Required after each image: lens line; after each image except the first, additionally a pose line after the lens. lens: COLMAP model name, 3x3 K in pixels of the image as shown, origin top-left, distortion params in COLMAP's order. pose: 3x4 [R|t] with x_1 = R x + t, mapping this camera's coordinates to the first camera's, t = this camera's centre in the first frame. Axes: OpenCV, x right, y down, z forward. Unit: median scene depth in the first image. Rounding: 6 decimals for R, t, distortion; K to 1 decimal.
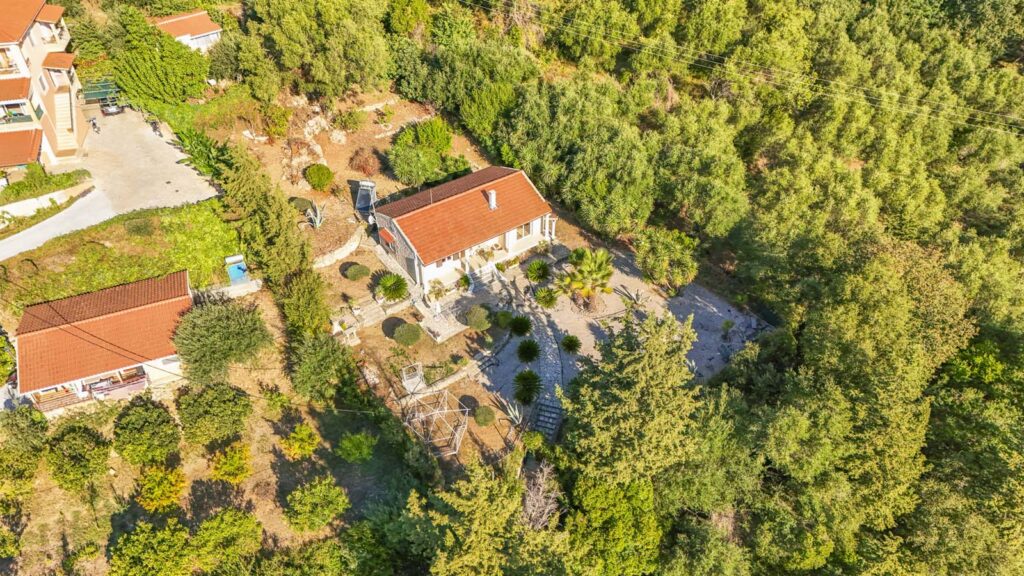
lens RADIAL K [[767.0, 0, 512.0], [0, 767.0, 288.0], [0, 0, 1]] dist [0.098872, -0.085674]
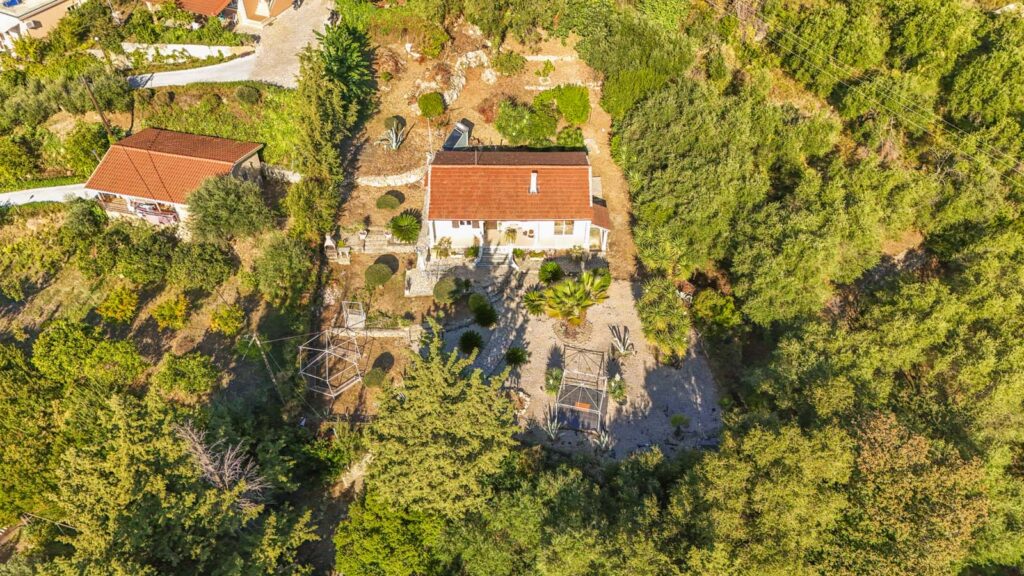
lens RADIAL K [[767.0, 0, 512.0], [0, 767.0, 288.0], [0, 0, 1]] dist [0.098872, -0.085674]
pose [[0.805204, 0.409487, -0.428915, 0.412901], [-0.380243, 0.911560, 0.156439, -0.137514], [0.455041, 0.037126, 0.889696, 0.165939]]
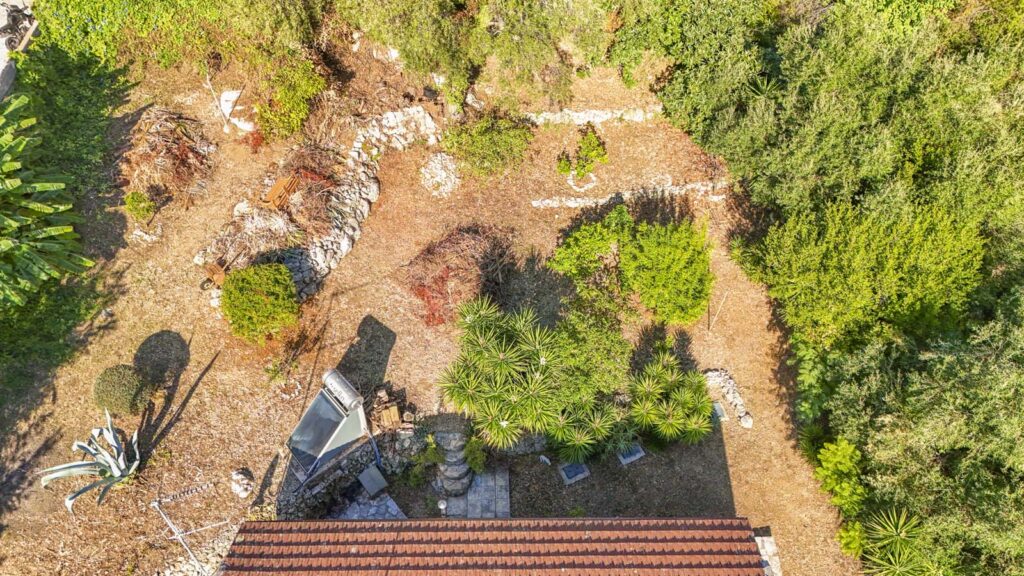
lens RADIAL K [[767.0, 0, 512.0], [0, 767.0, 288.0], [0, 0, 1]] dist [0.098872, -0.085674]
pose [[0.810271, 0.431569, -0.396496, -0.021337], [-0.366533, 0.901081, 0.231747, -0.300636], [0.457290, -0.042449, 0.888304, 0.817050]]
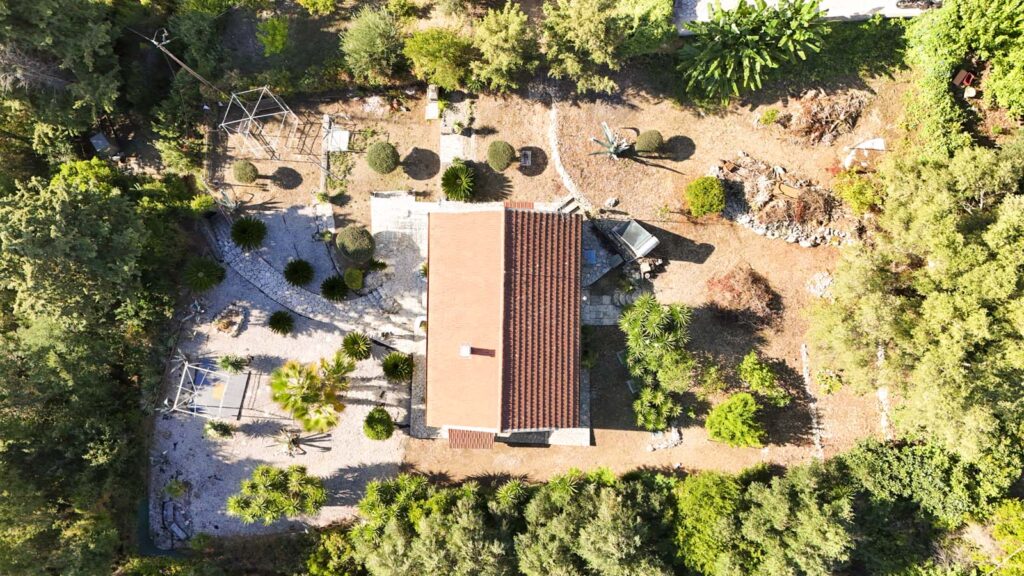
lens RADIAL K [[767.0, 0, 512.0], [0, 767.0, 288.0], [0, 0, 1]] dist [0.098872, -0.085674]
pose [[-0.597673, 0.801725, -0.004846, -0.093137], [-0.505104, -0.371839, 0.778849, -0.662747], [0.622621, 0.467944, 0.627193, 0.577449]]
